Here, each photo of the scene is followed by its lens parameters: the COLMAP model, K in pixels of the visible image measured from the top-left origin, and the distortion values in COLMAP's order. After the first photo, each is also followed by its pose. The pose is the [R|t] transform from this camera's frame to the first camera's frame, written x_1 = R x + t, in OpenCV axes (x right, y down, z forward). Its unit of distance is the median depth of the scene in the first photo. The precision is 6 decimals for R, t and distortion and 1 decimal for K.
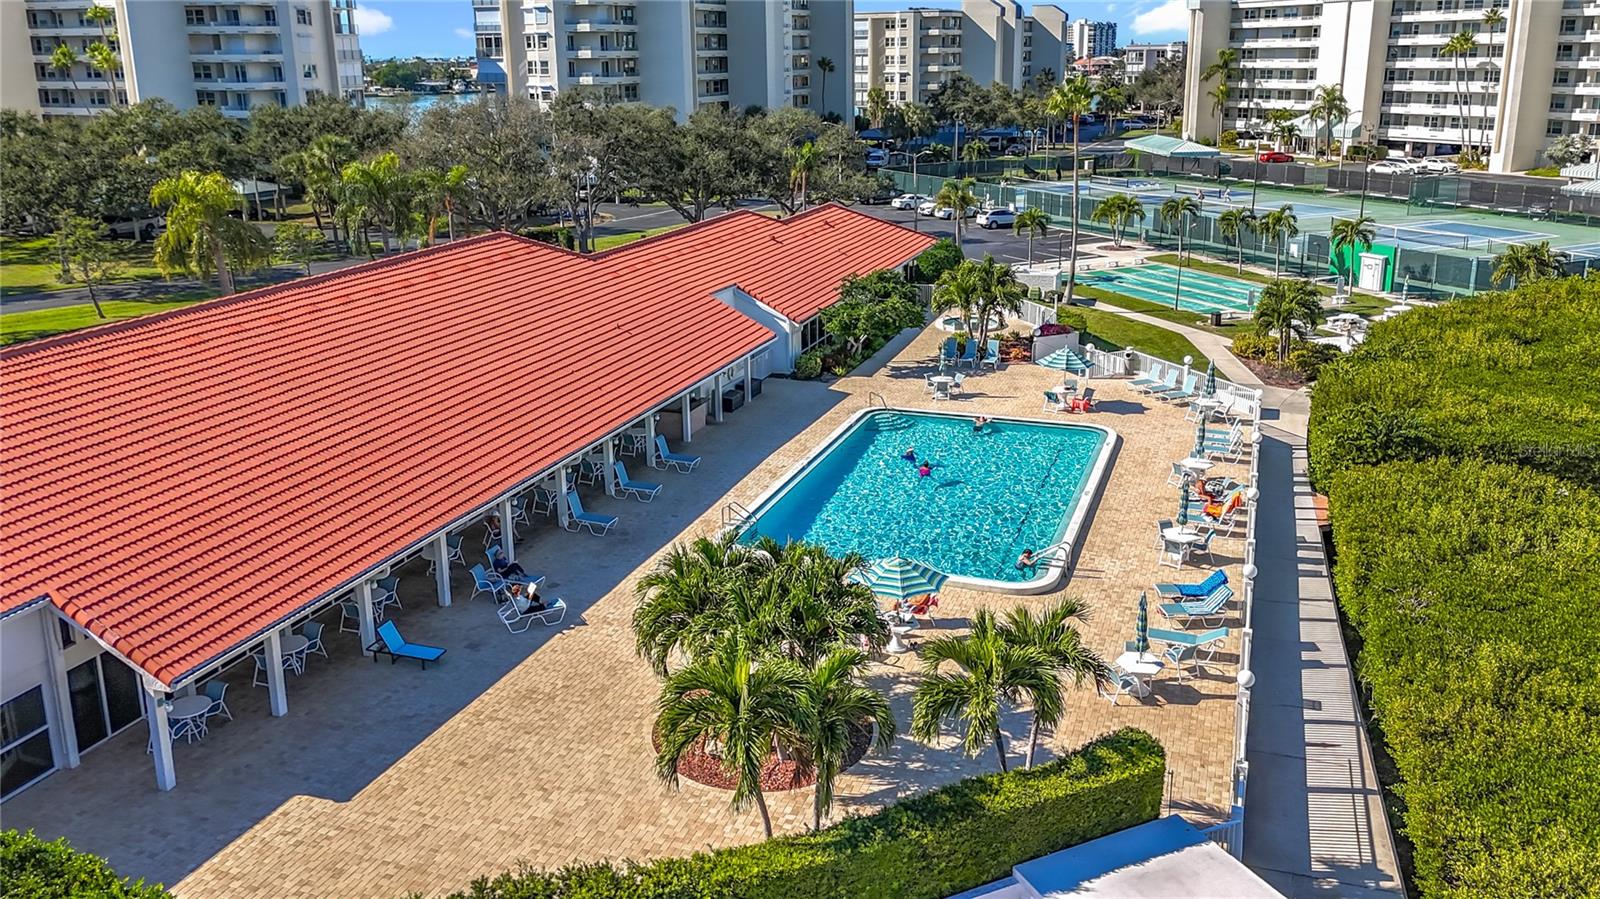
lens RADIAL K [[1205.4, 0, 798.4], [0, 1205.4, 449.1], [0, 0, 1]] dist [0.045475, -0.063613]
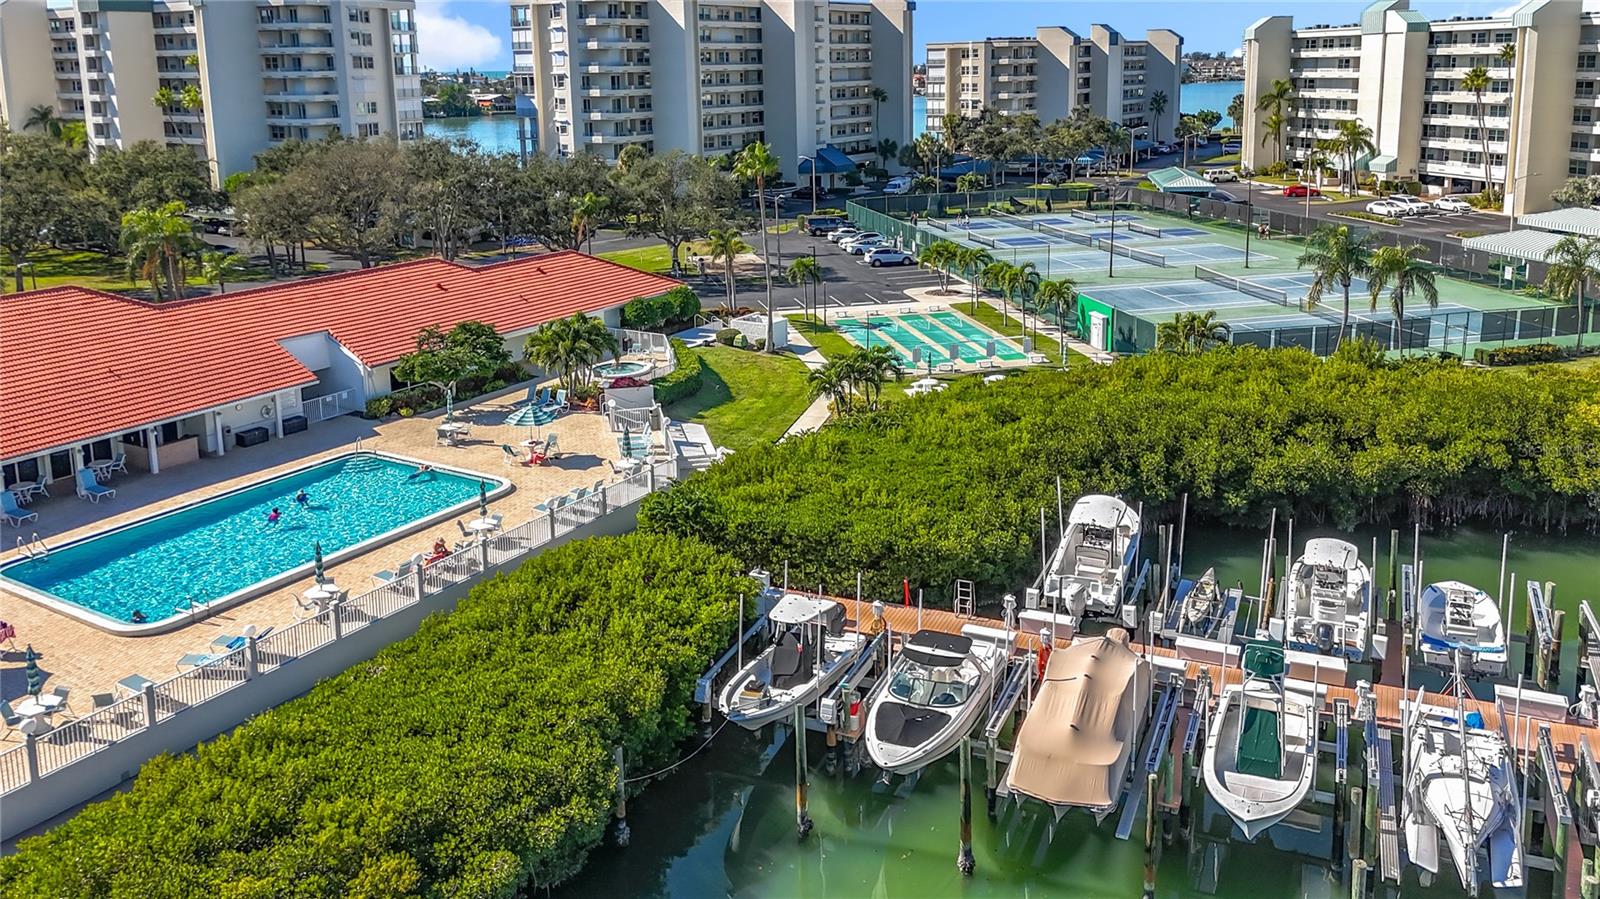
lens RADIAL K [[1205.4, 0, 809.6], [0, 1205.4, 332.1], [0, 0, 1]] dist [0.045475, -0.063613]
pose [[0.976851, 0.040534, -0.210047, 0.252862], [-0.060056, 0.994360, -0.087412, -0.024461], [0.205320, 0.098003, 0.973776, -0.011026]]
